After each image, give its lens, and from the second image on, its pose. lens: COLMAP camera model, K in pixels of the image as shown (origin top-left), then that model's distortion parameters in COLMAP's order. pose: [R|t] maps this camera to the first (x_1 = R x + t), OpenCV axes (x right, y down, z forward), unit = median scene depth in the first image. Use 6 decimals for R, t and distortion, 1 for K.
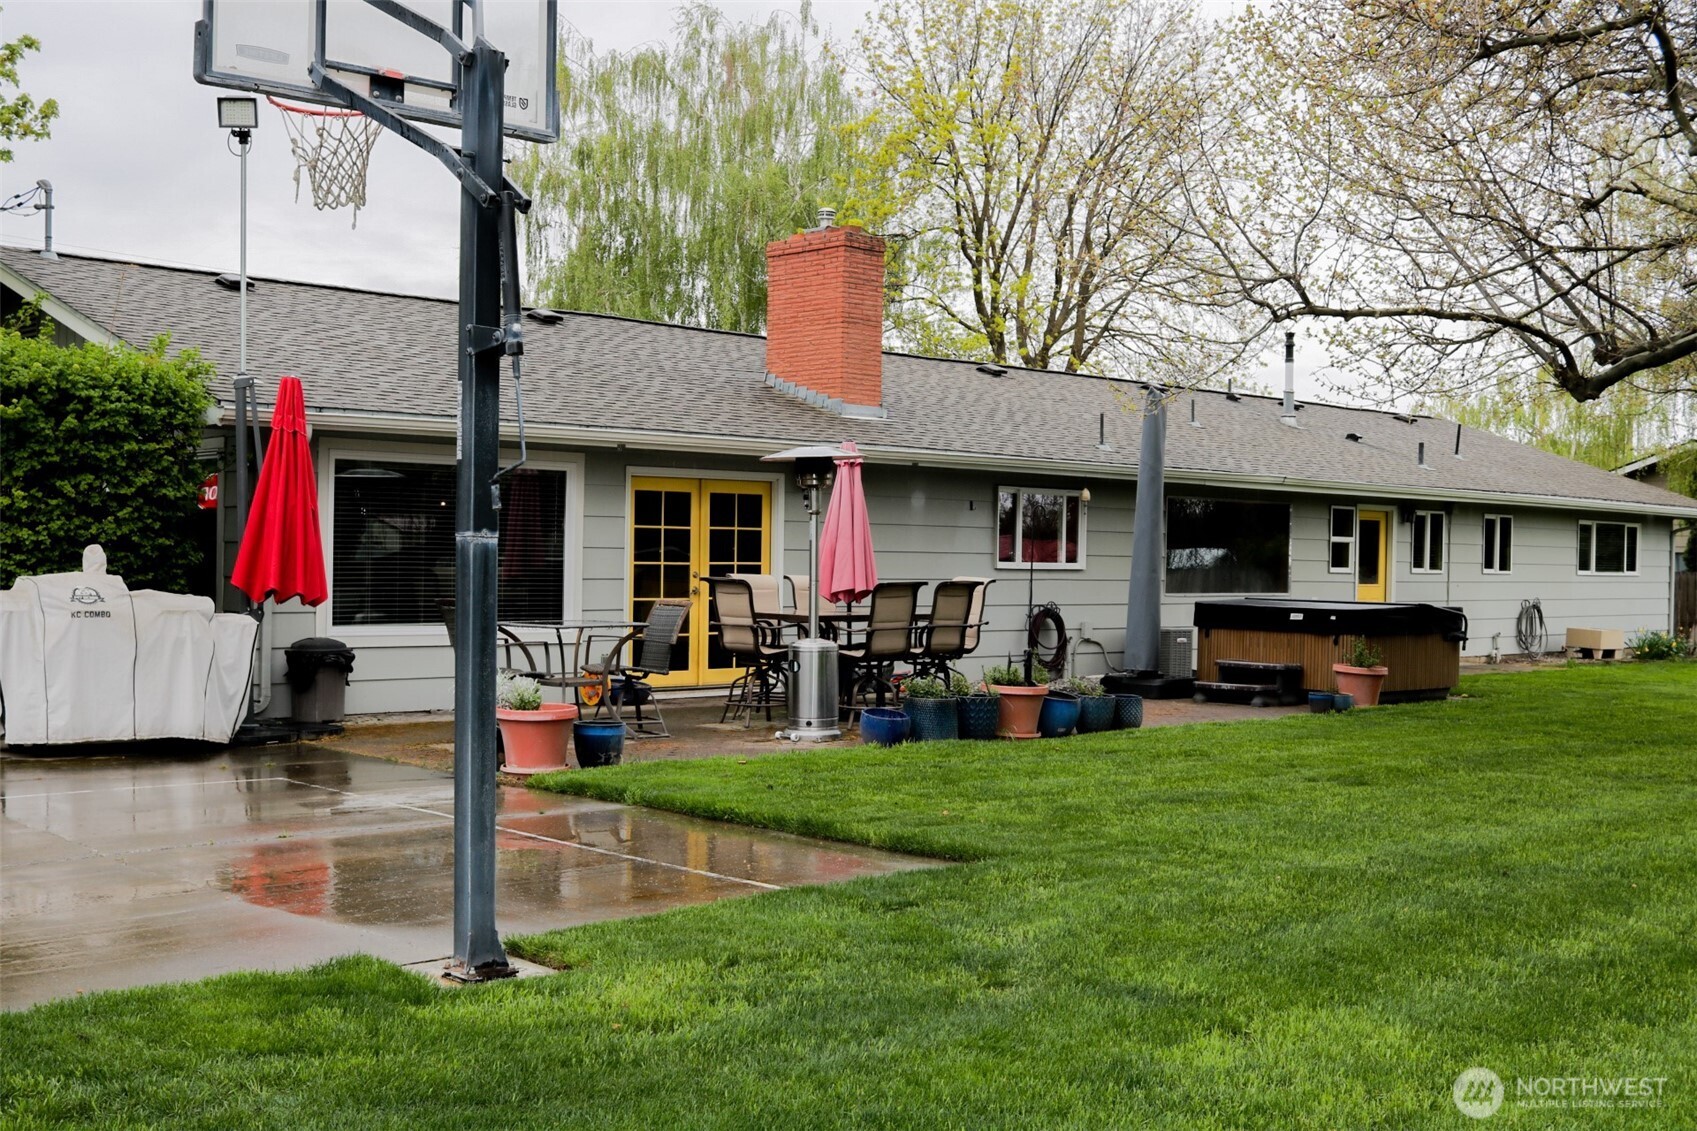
lens RADIAL K [[1923.9, 0, 849.0], [0, 1923.9, 564.4], [0, 0, 1]] dist [-0.073054, 0.000000]
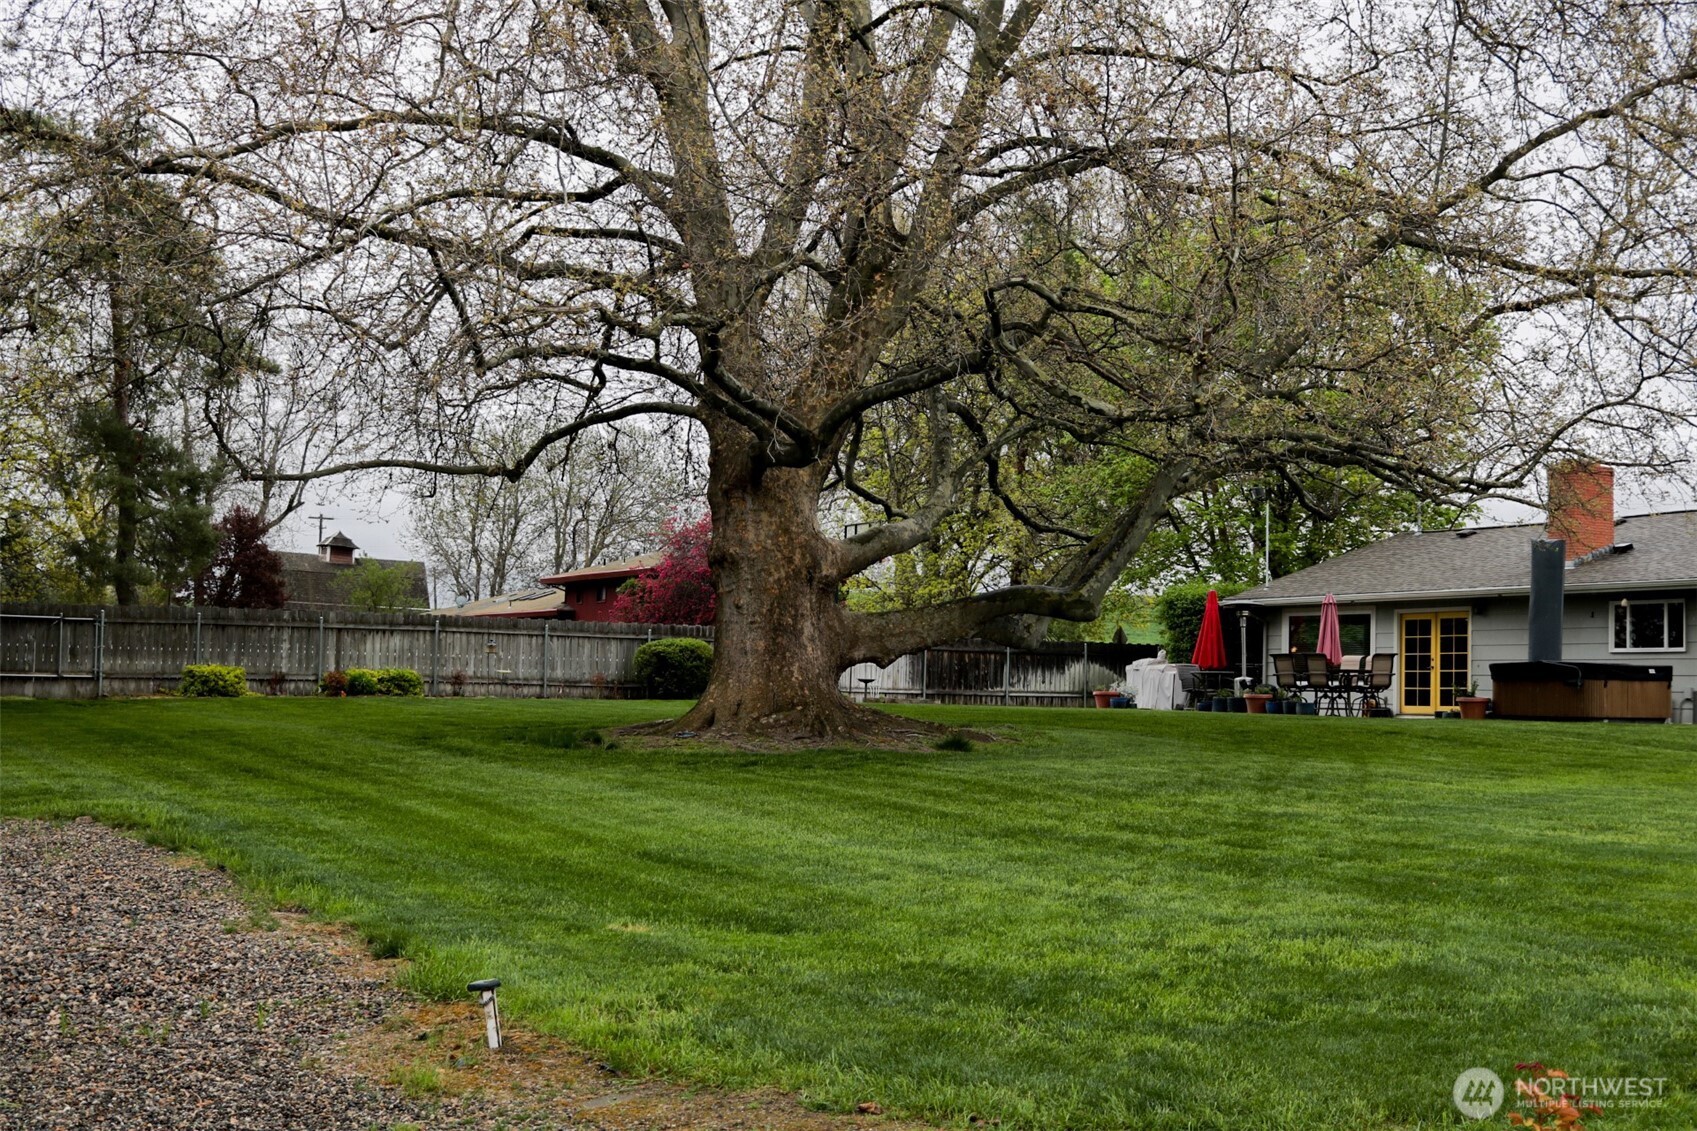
lens RADIAL K [[1923.9, 0, 859.8], [0, 1923.9, 562.6], [0, 0, 1]] dist [-0.073054, 0.000000]
pose [[-0.204402, -0.091612, -0.974591, 2.019241], [-0.033403, 0.995684, -0.086589, 0.098596], [0.978317, 0.014855, -0.206580, 0.819253]]
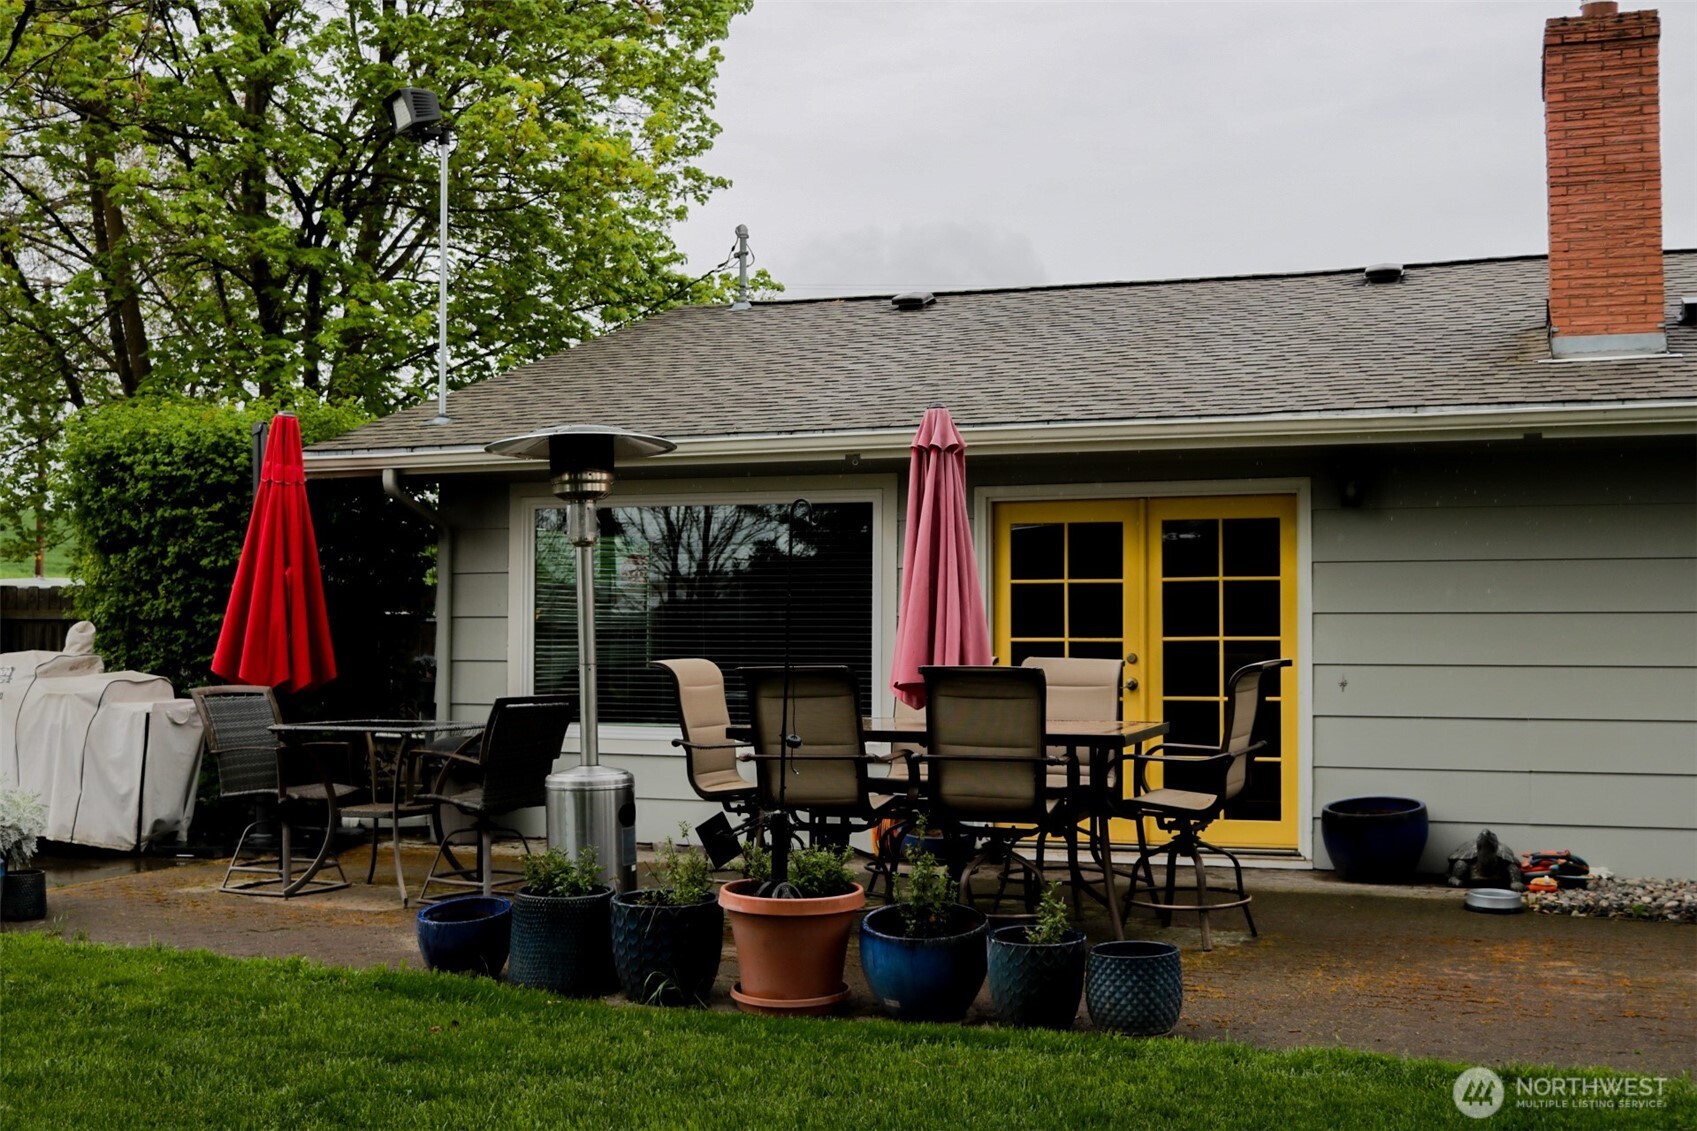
lens RADIAL K [[1923.9, 0, 855.2], [0, 1923.9, 565.8], [0, 0, 1]] dist [-0.073054, 0.000000]
pose [[0.412461, -0.036482, -0.910245, 0.424309], [0.002734, 0.999243, -0.038810, -0.000578], [0.910971, 0.013519, 0.412248, 0.673980]]
